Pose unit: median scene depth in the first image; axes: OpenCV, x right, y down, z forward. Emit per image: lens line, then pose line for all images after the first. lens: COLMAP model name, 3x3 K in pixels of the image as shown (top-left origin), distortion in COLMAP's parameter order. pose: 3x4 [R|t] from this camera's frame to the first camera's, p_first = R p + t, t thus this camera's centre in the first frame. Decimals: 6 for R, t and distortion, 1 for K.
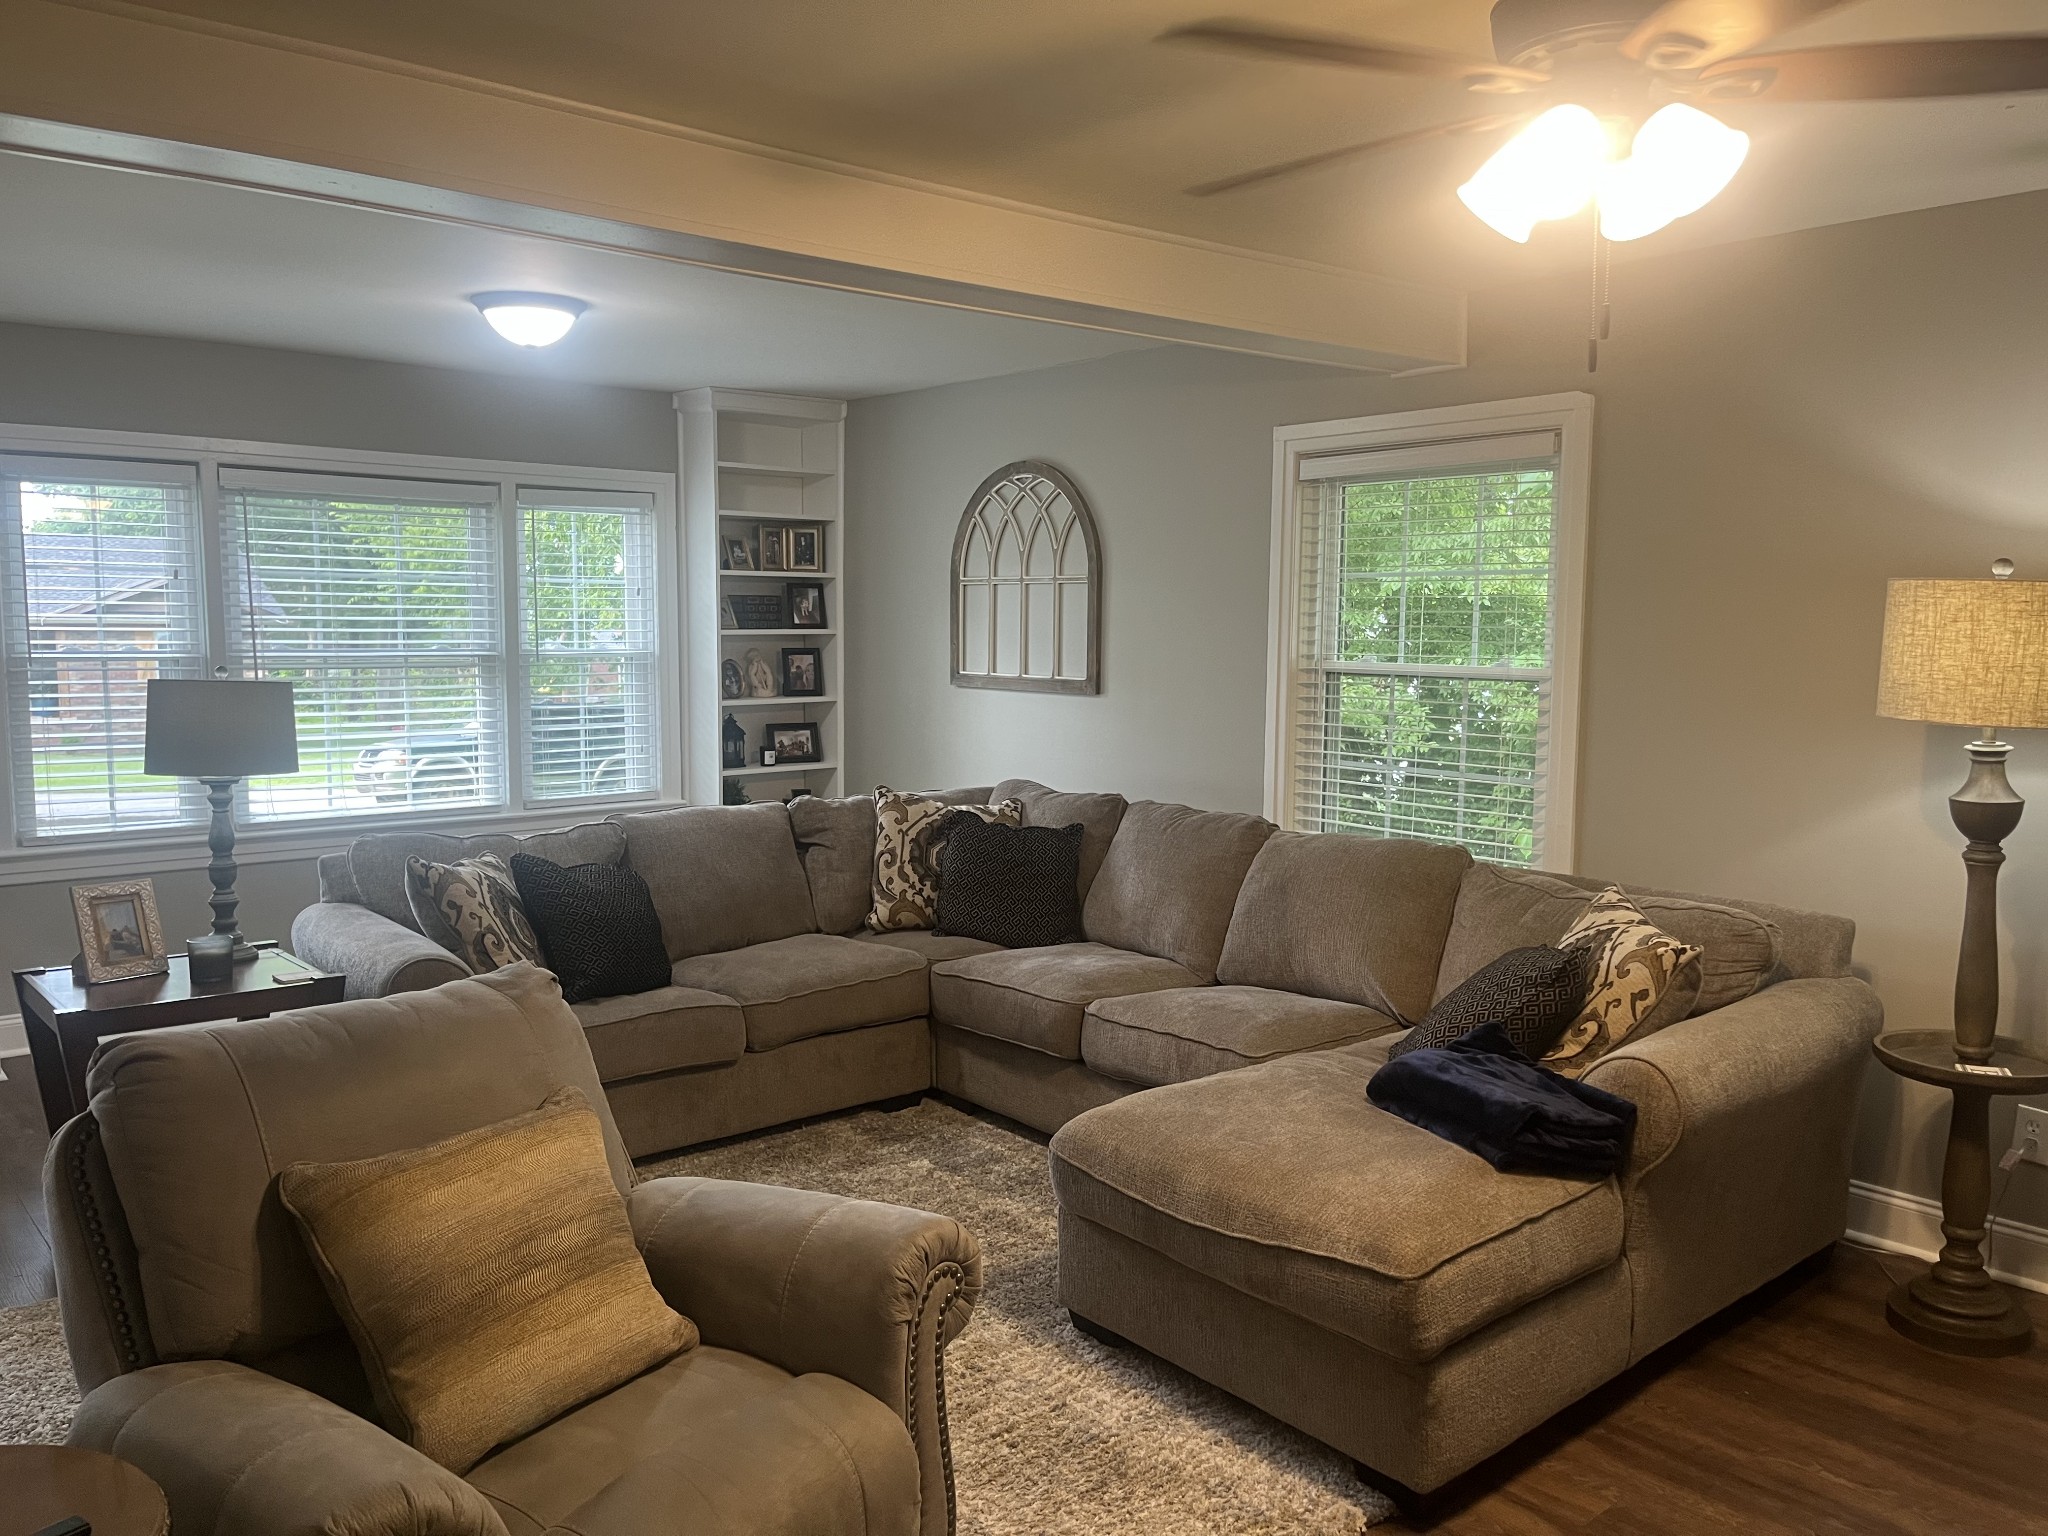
lens RADIAL K [[1493.9, 0, 1024.0], [0, 1493.9, 768.0], [0, 0, 1]] dist [0.140870, -0.201906]
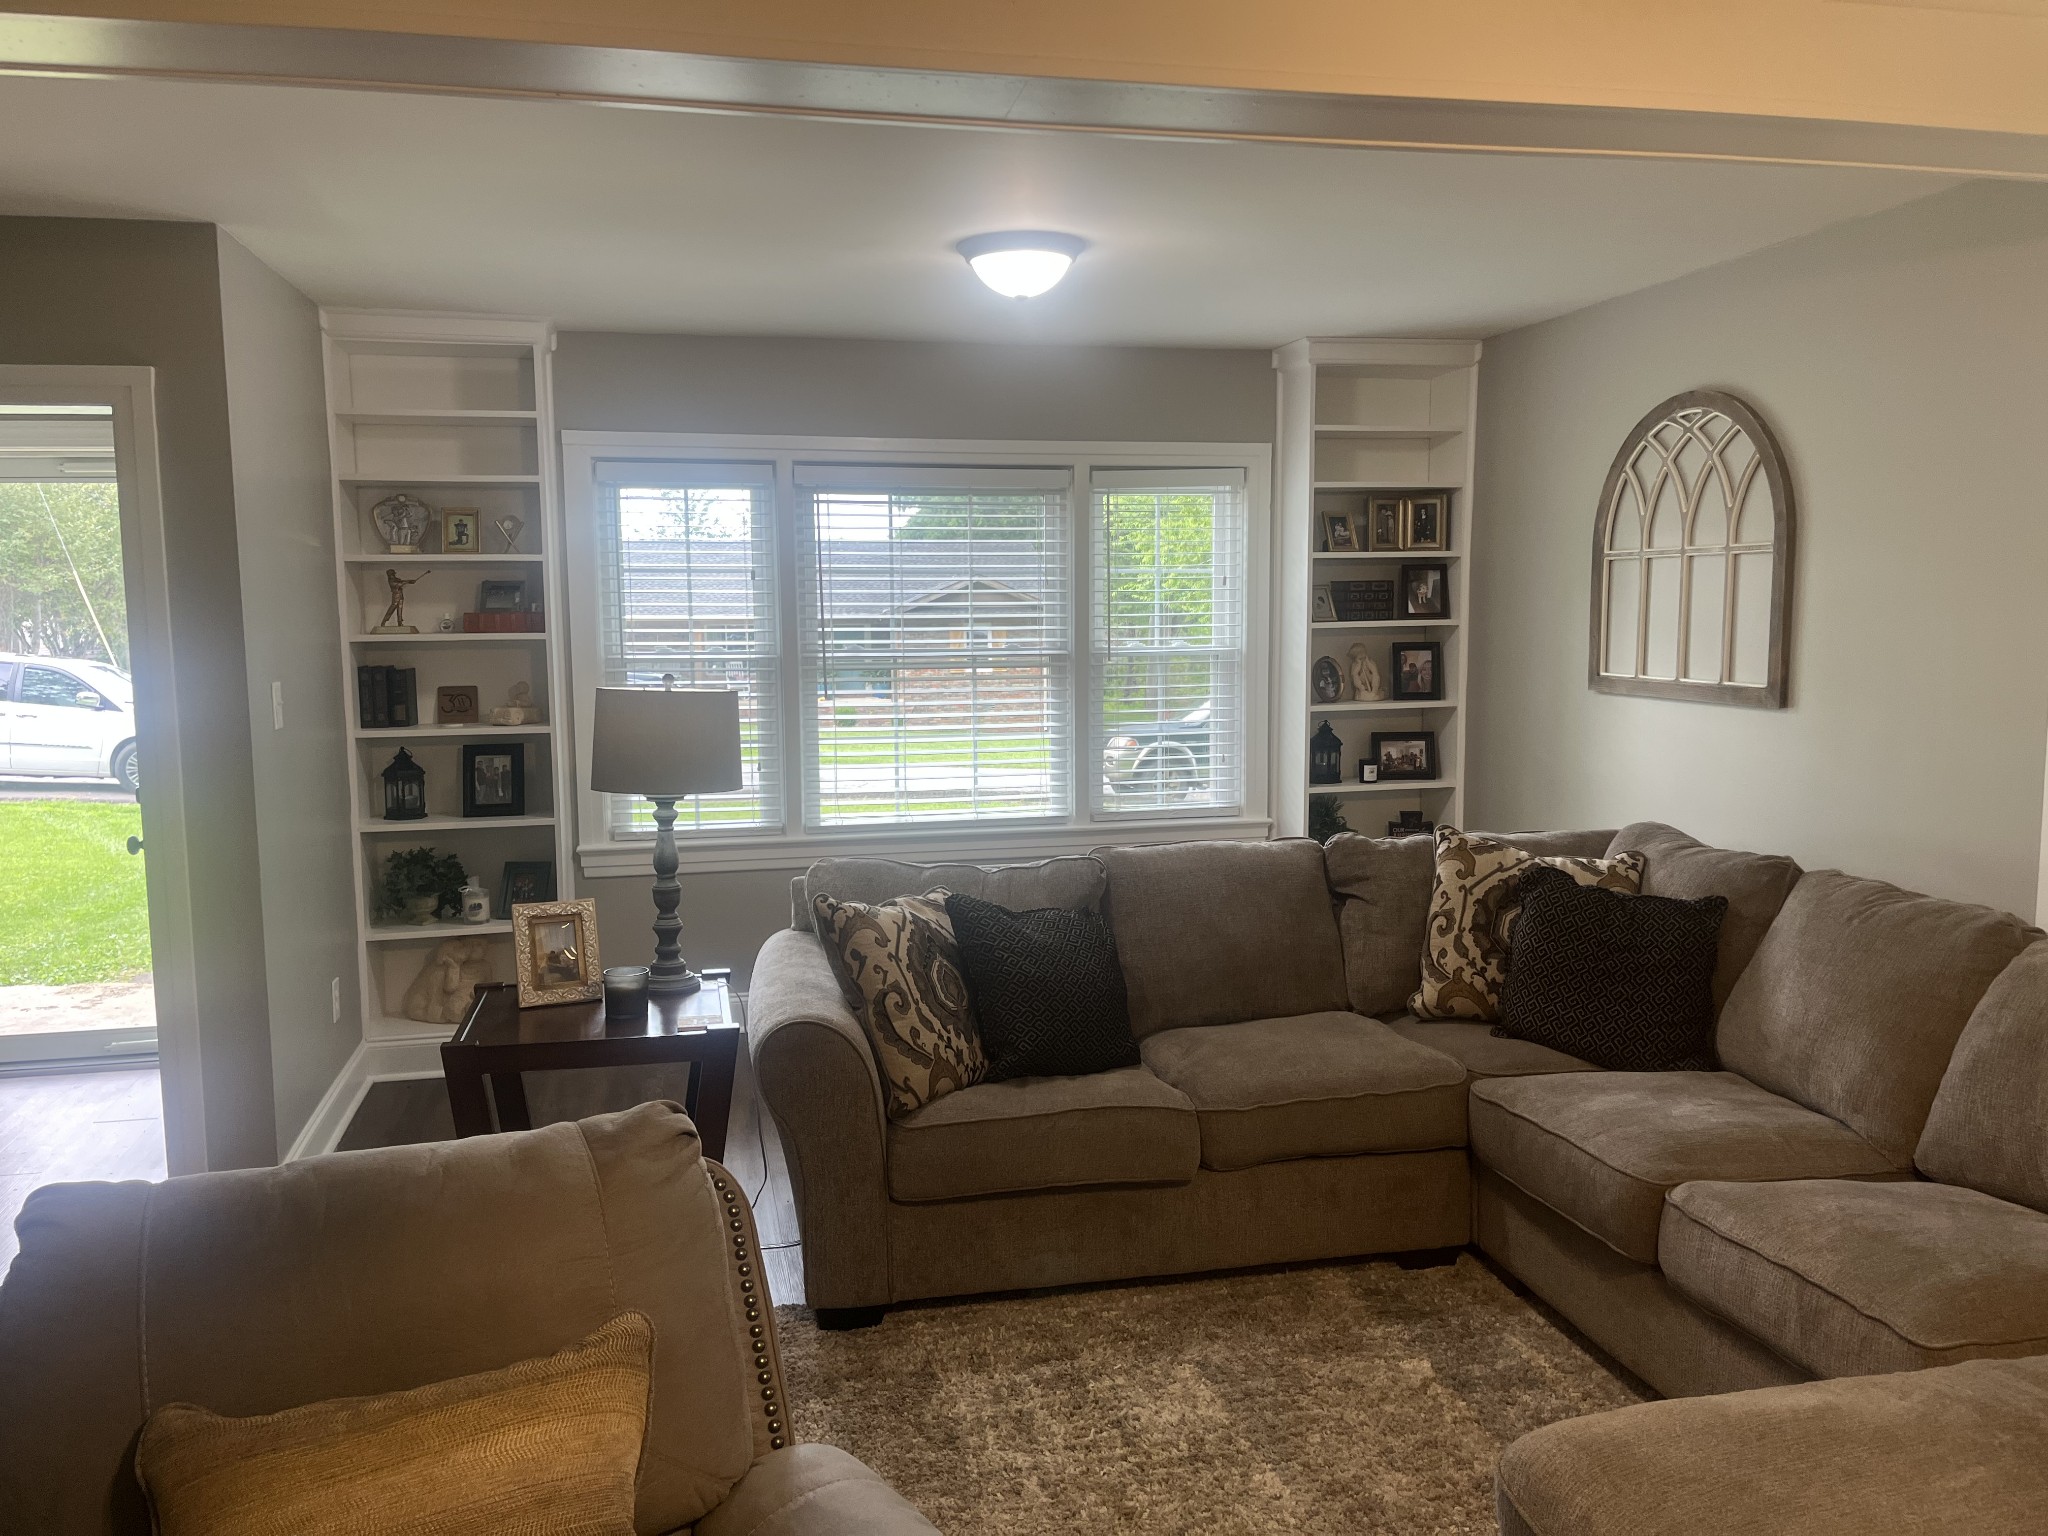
lens RADIAL K [[1546.7, 0, 1024.0], [0, 1546.7, 768.0], [0, 0, 1]] dist [0.072485, -0.095046]
pose [[0.892704, 0.033917, -0.449366, 0.069865], [-0.031517, 0.999421, 0.012822, -0.021221], [0.449541, 0.002716, 0.893256, 0.191656]]
